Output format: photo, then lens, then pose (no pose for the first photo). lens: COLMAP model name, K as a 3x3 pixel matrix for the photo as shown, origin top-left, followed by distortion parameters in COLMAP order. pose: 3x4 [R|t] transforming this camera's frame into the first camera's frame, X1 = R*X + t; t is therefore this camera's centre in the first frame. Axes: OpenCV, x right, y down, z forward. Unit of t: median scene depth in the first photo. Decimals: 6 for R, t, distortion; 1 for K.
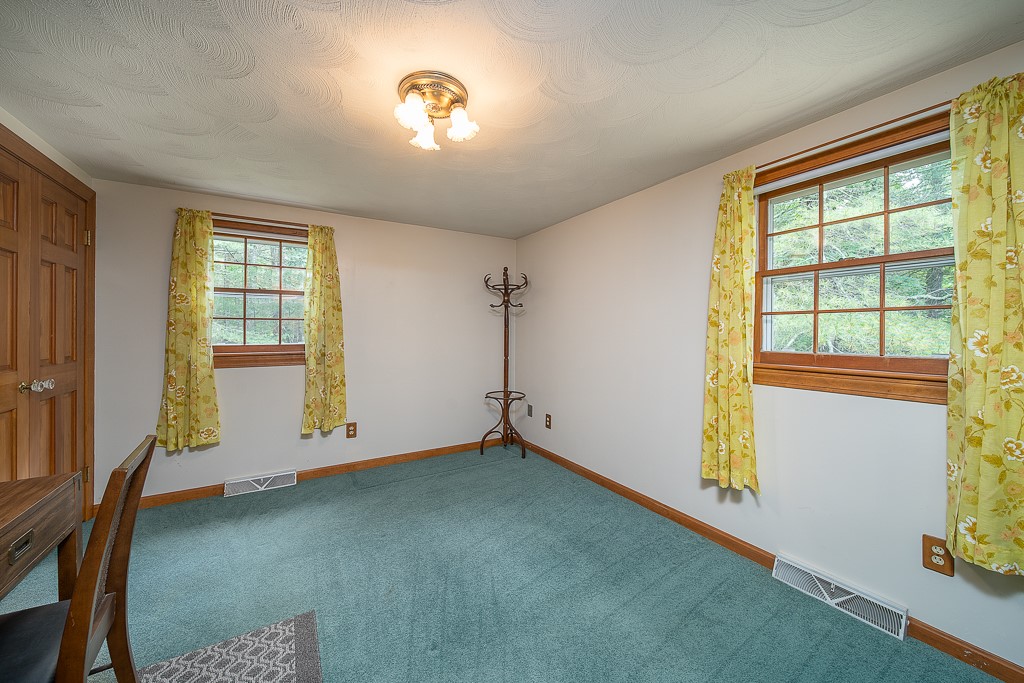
lens RADIAL K [[367.7, 0, 509.7], [0, 367.7, 342.4], [0, 0, 1]] dist [-0.001875, -0.000169]
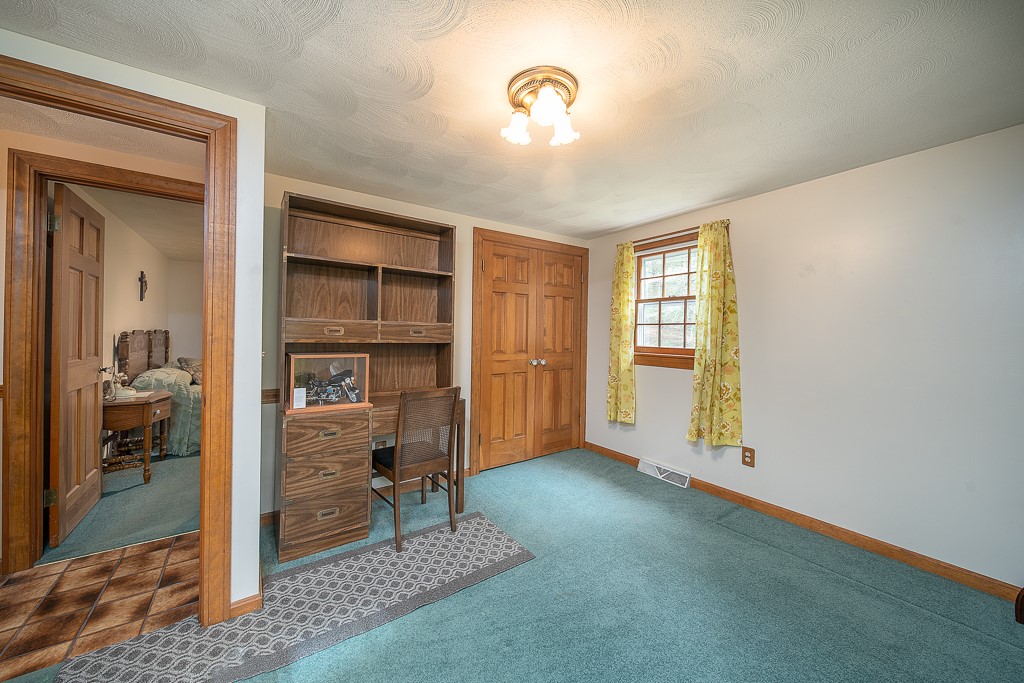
lens RADIAL K [[367.7, 0, 509.7], [0, 367.7, 342.4], [0, 0, 1]] dist [-0.001875, -0.000169]
pose [[0.075026, 0.028047, -0.996787, 0.403338], [-0.044524, 0.998702, 0.024750, -0.016007], [0.996187, 0.042524, 0.076178, 0.460376]]
